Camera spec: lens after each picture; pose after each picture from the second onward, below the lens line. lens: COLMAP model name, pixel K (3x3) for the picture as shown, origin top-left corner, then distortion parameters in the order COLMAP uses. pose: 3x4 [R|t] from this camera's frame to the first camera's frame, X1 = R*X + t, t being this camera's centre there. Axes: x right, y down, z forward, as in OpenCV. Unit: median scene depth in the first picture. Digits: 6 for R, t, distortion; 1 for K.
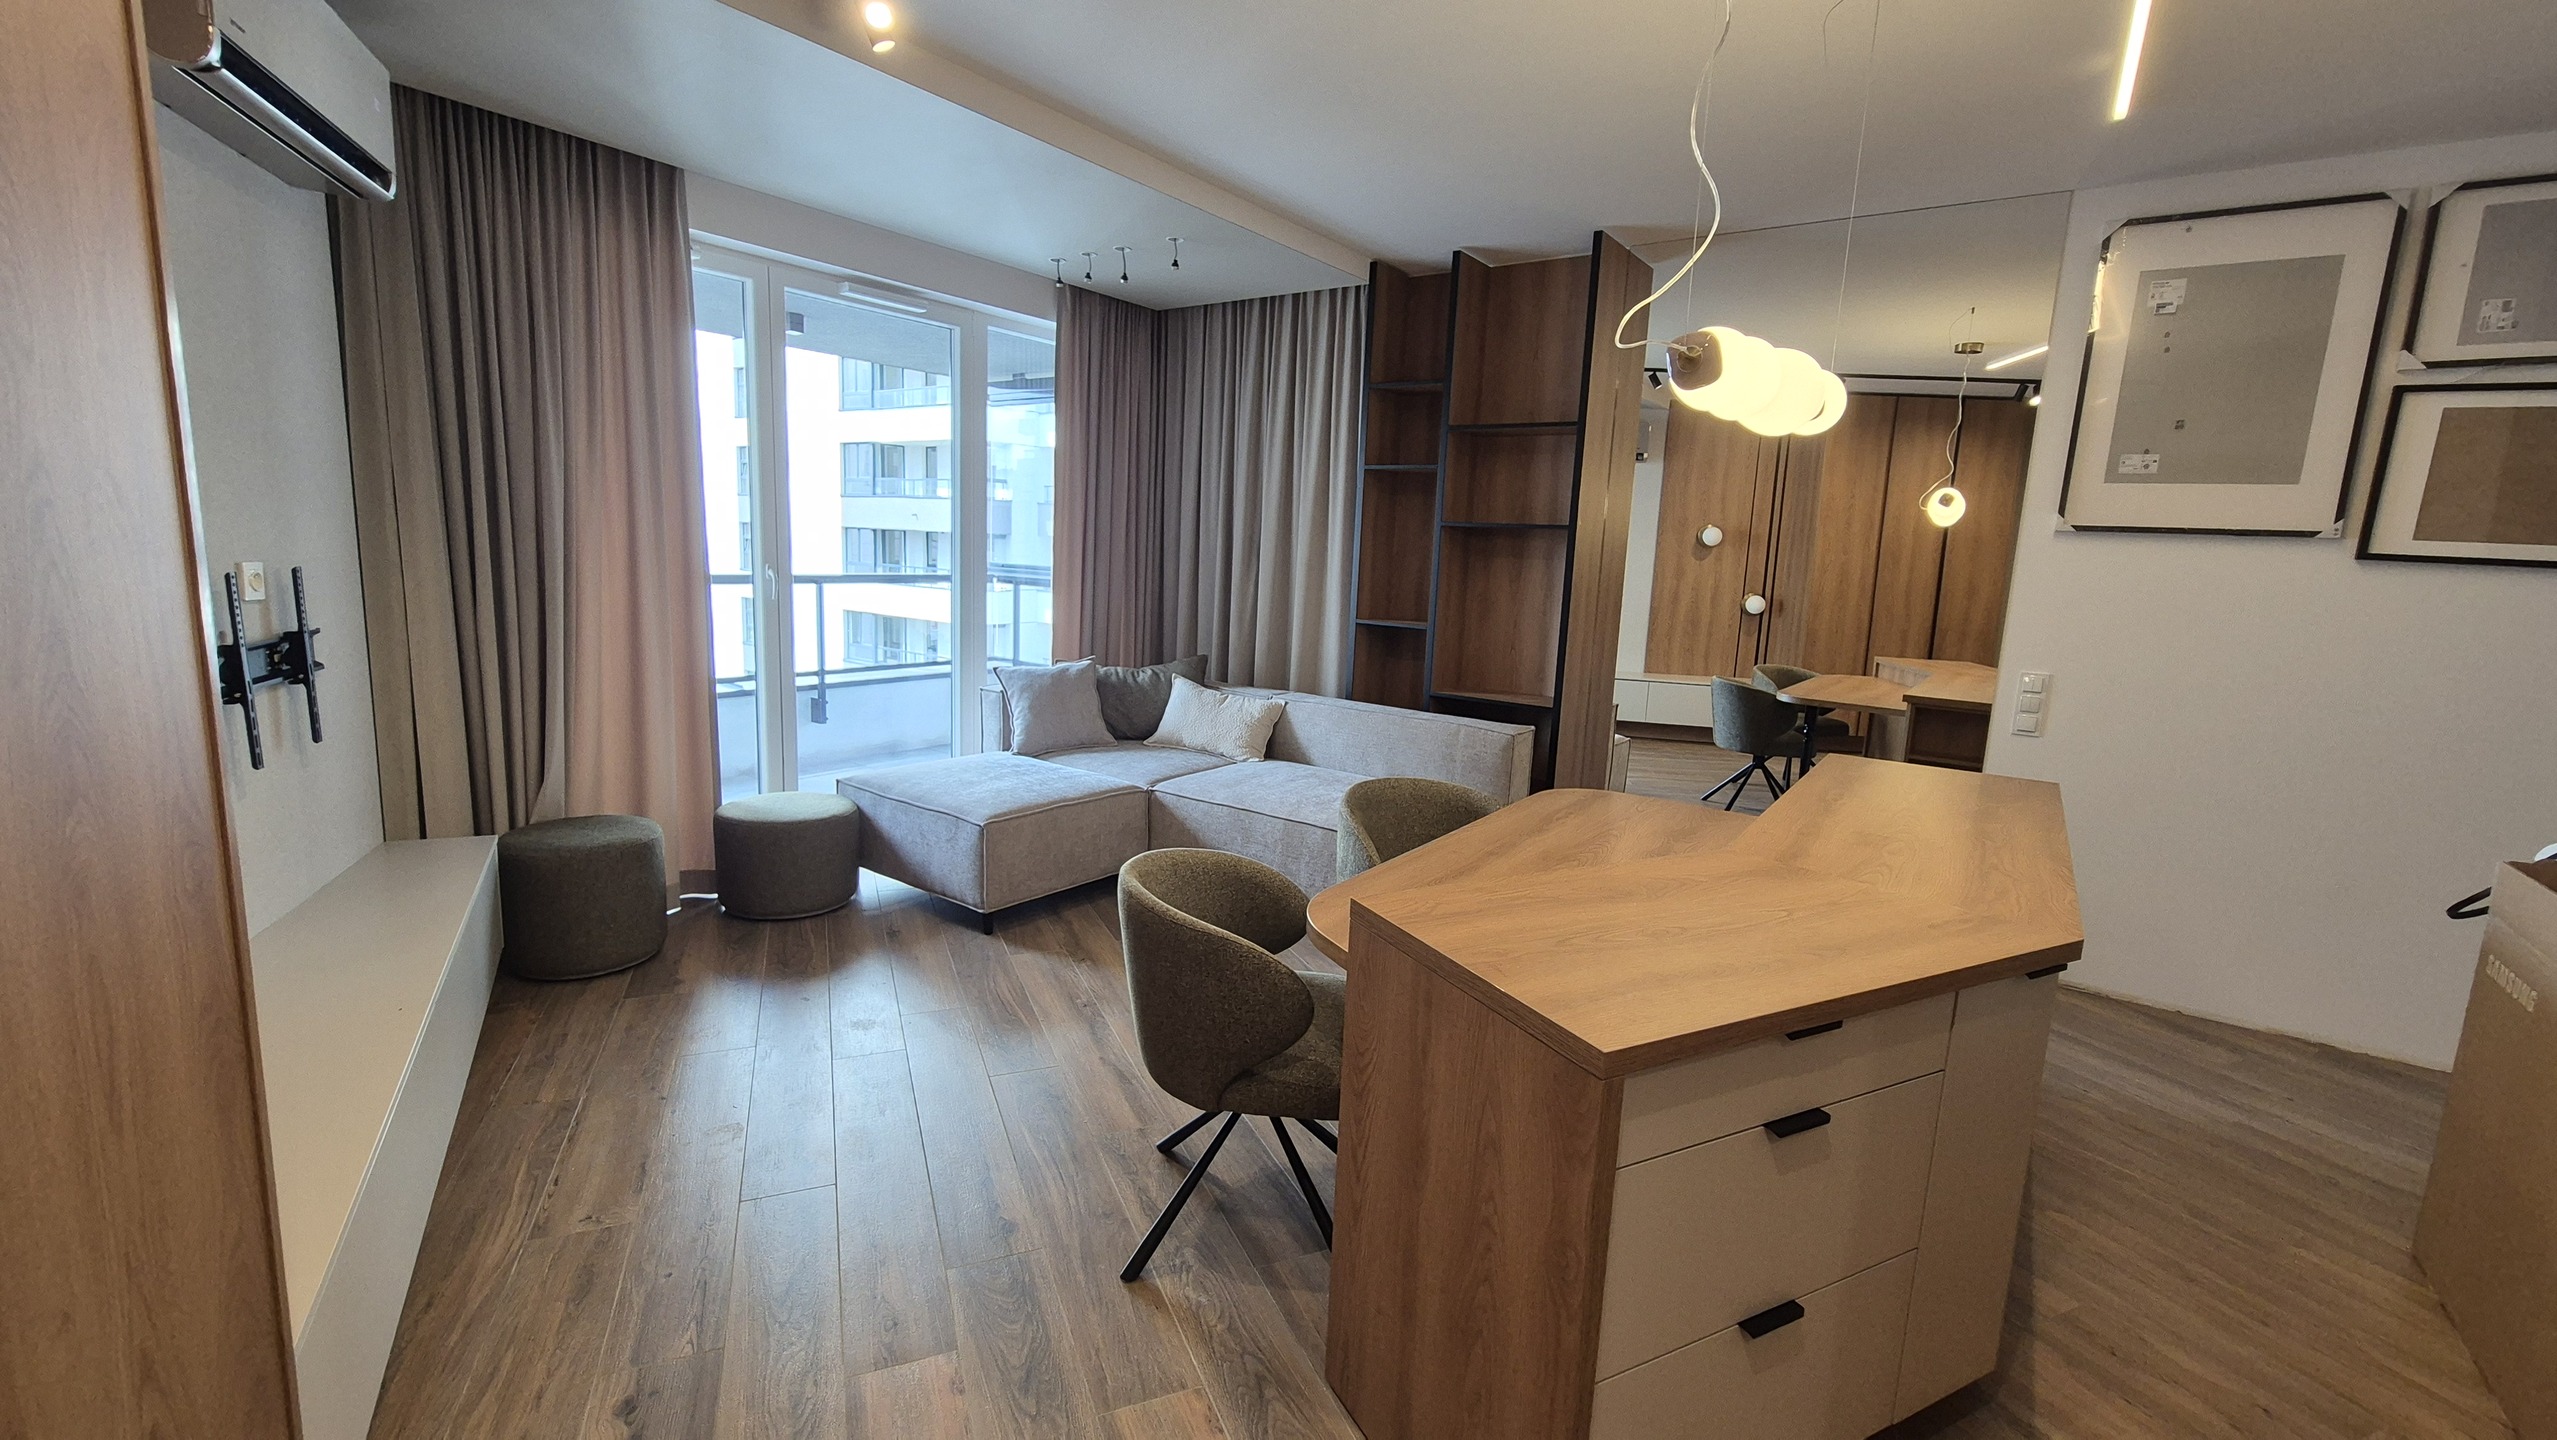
lens RADIAL K [[1054.5, 0, 1275.5], [0, 1054.5, 711.0], [0, 0, 1]] dist [0.002766, -0.000667]
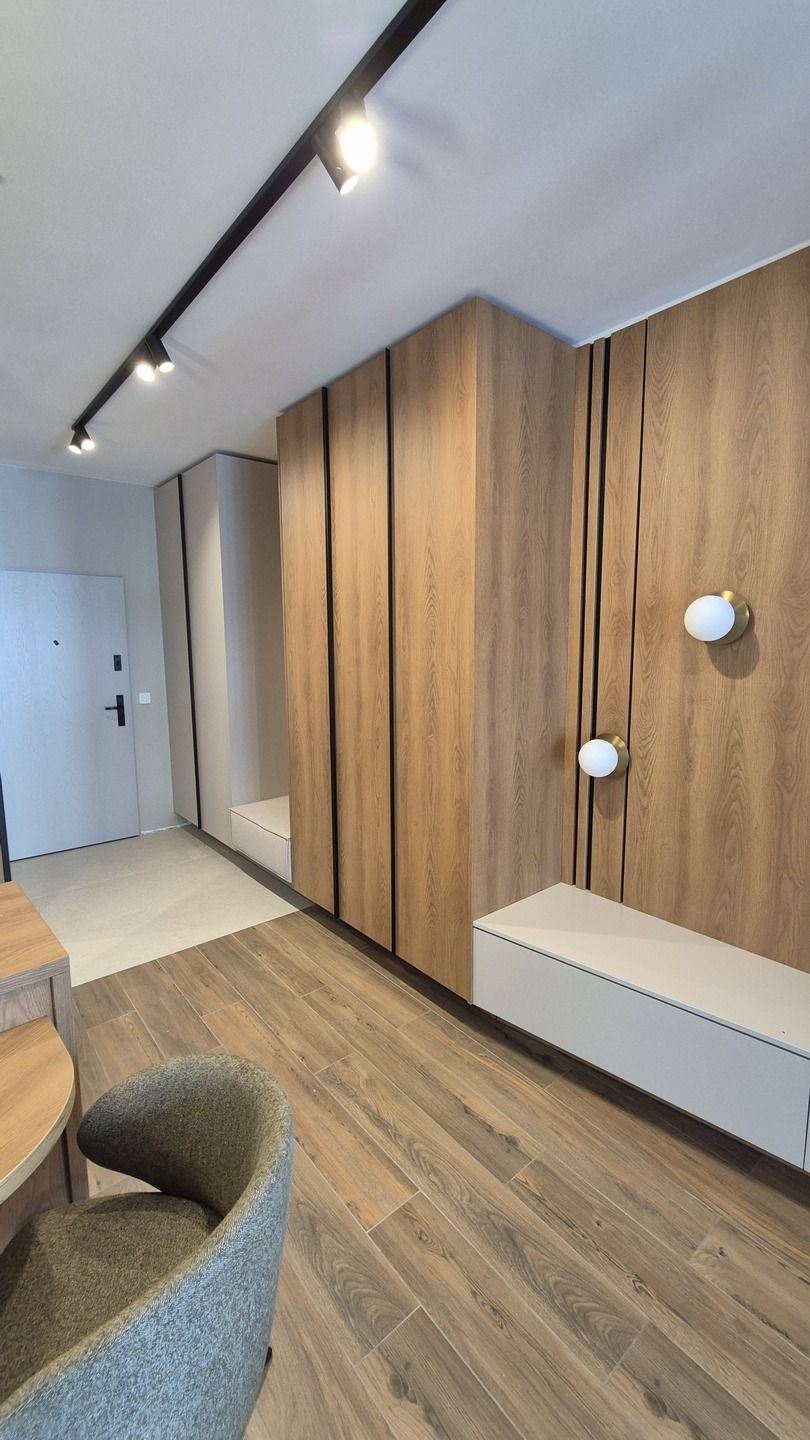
lens RADIAL K [[591.8, 0, 412.1], [0, 591.8, 715.1], [0, 0, 1]] dist [0.000785, 0.000037]
pose [[-0.956971, 0.000375, -0.290185, -0.054950], [-0.081313, 0.959591, 0.269395, -0.153709], [0.278559, 0.281399, -0.918270, 0.737123]]
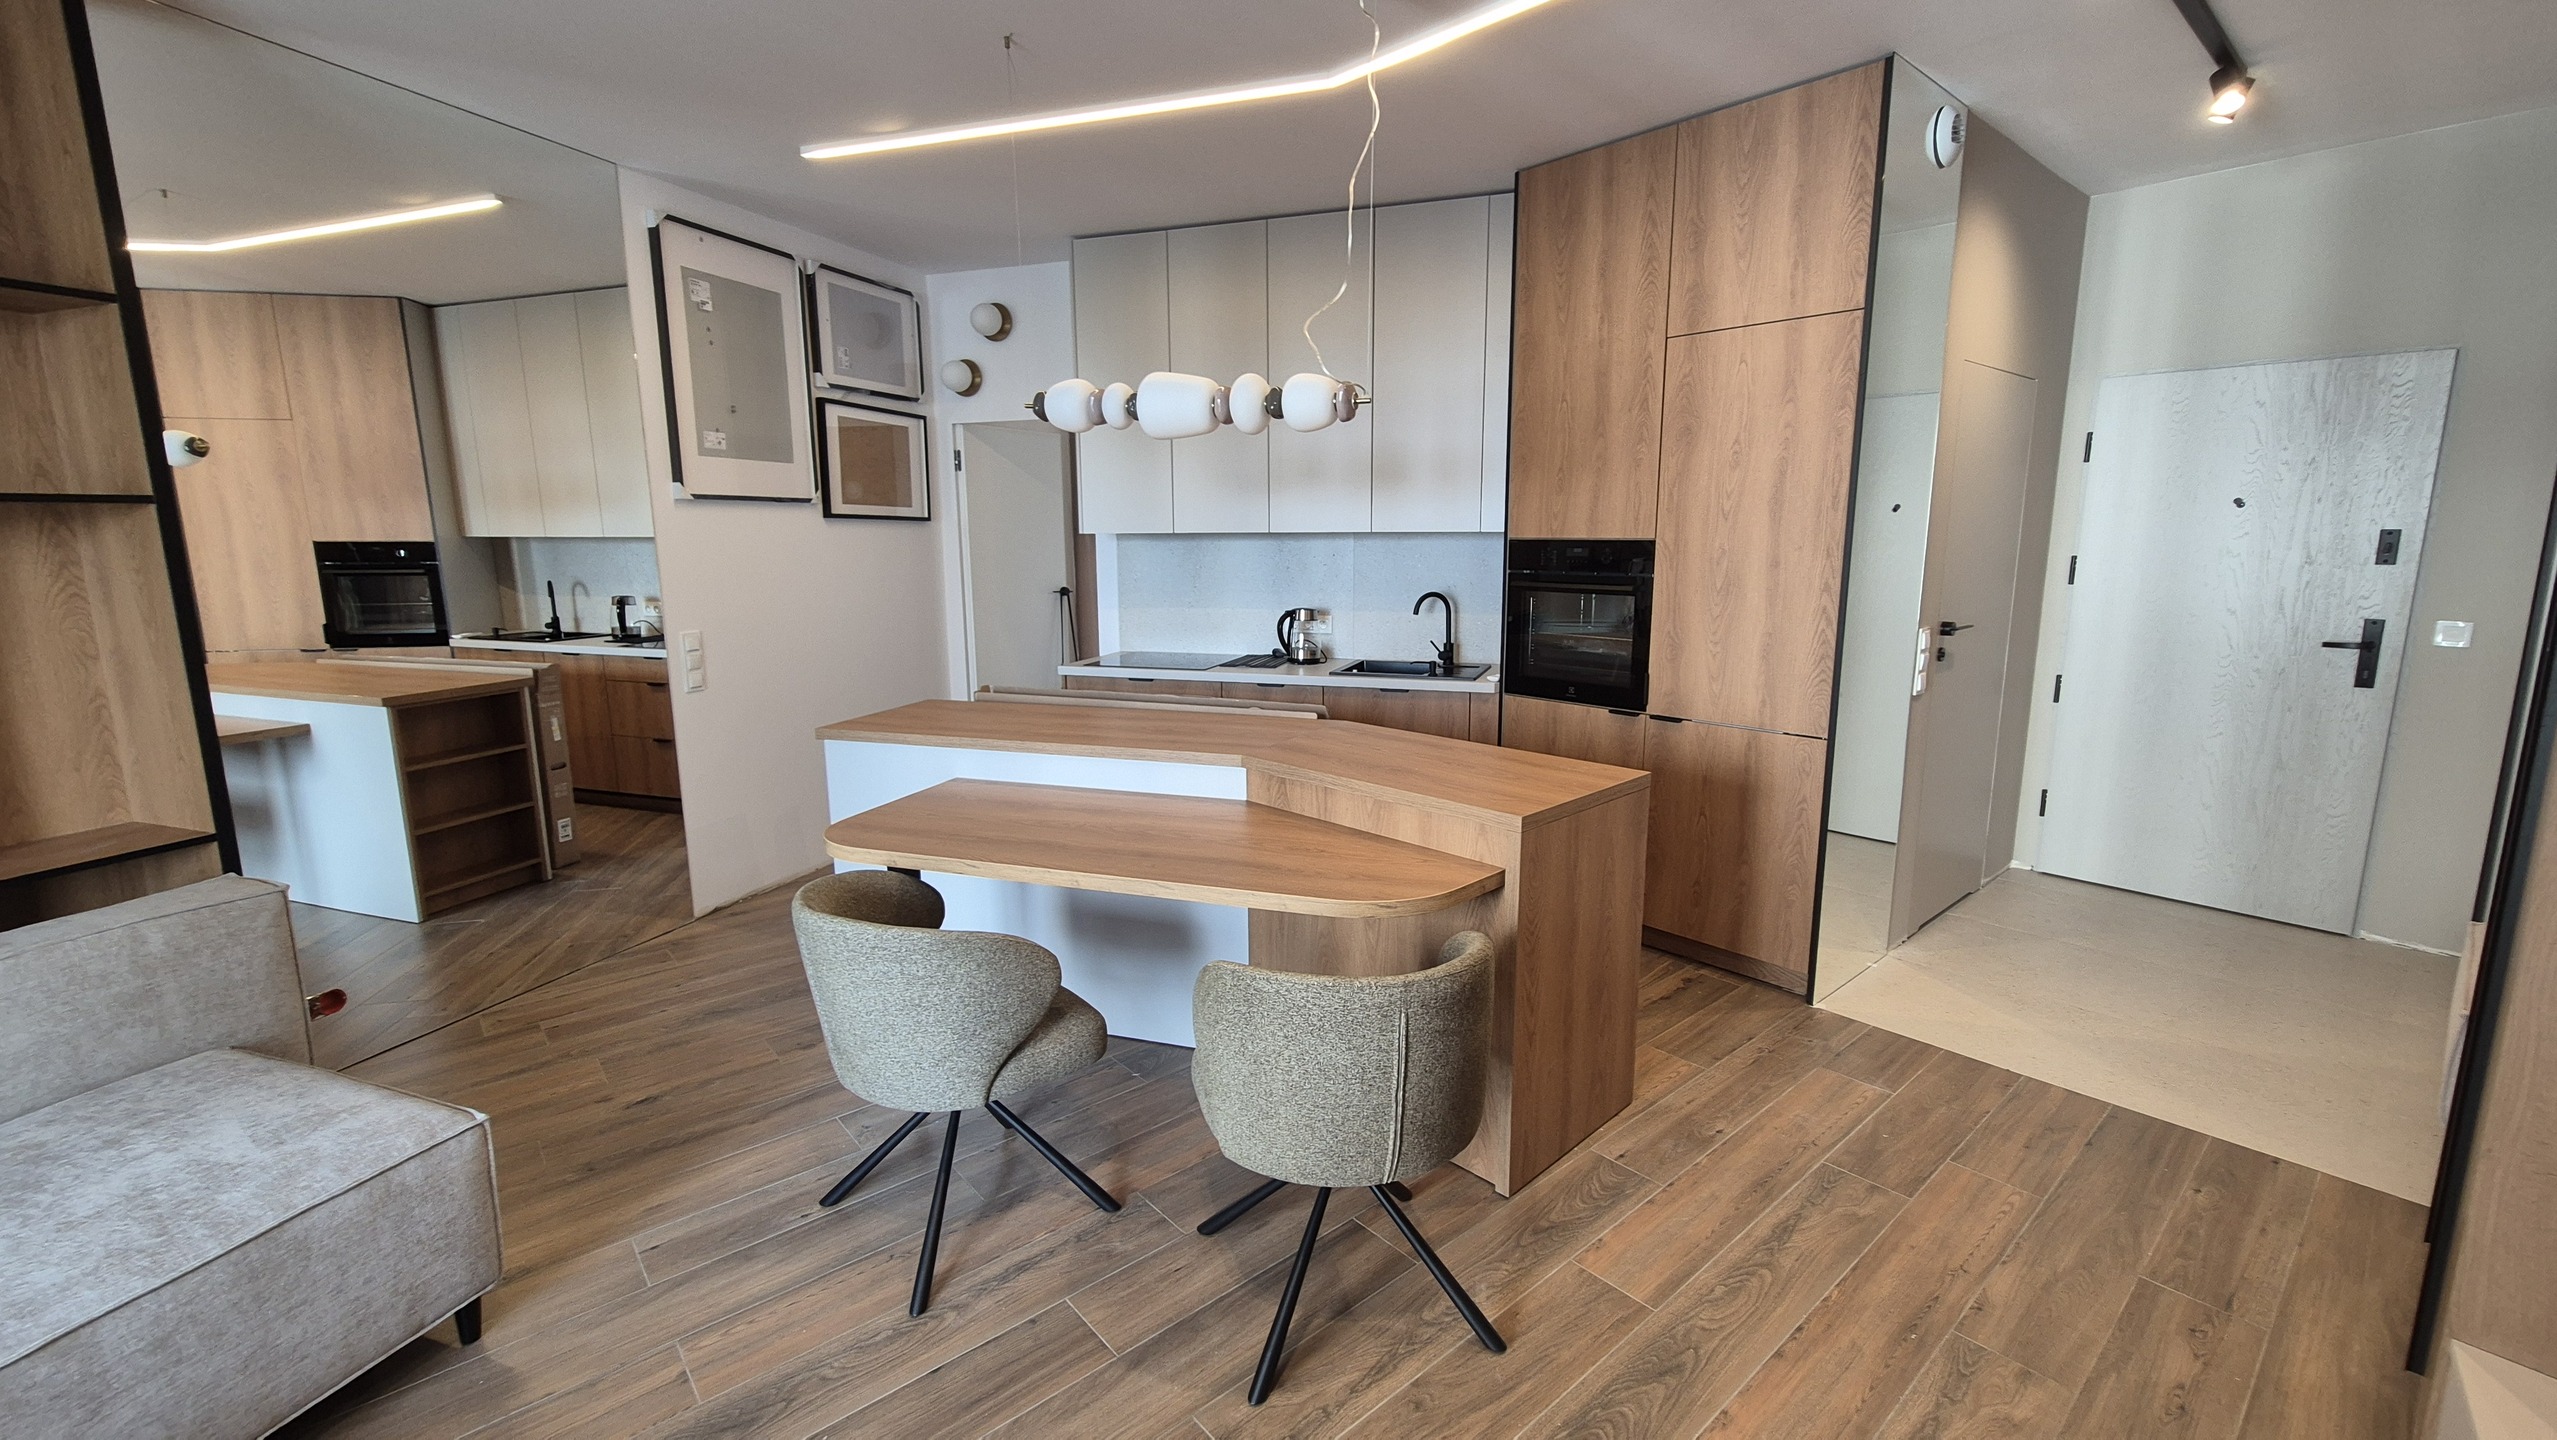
lens RADIAL K [[1050.8, 0, 1272.7], [0, 1050.8, 708.7], [0, 0, 1]] dist [0.000785, 0.000037]
pose [[-0.292261, -0.202799, 0.934589, -0.427925], [0.146388, 0.956253, 0.253278, -0.134701], [-0.945068, 0.210836, -0.249788, 0.669976]]
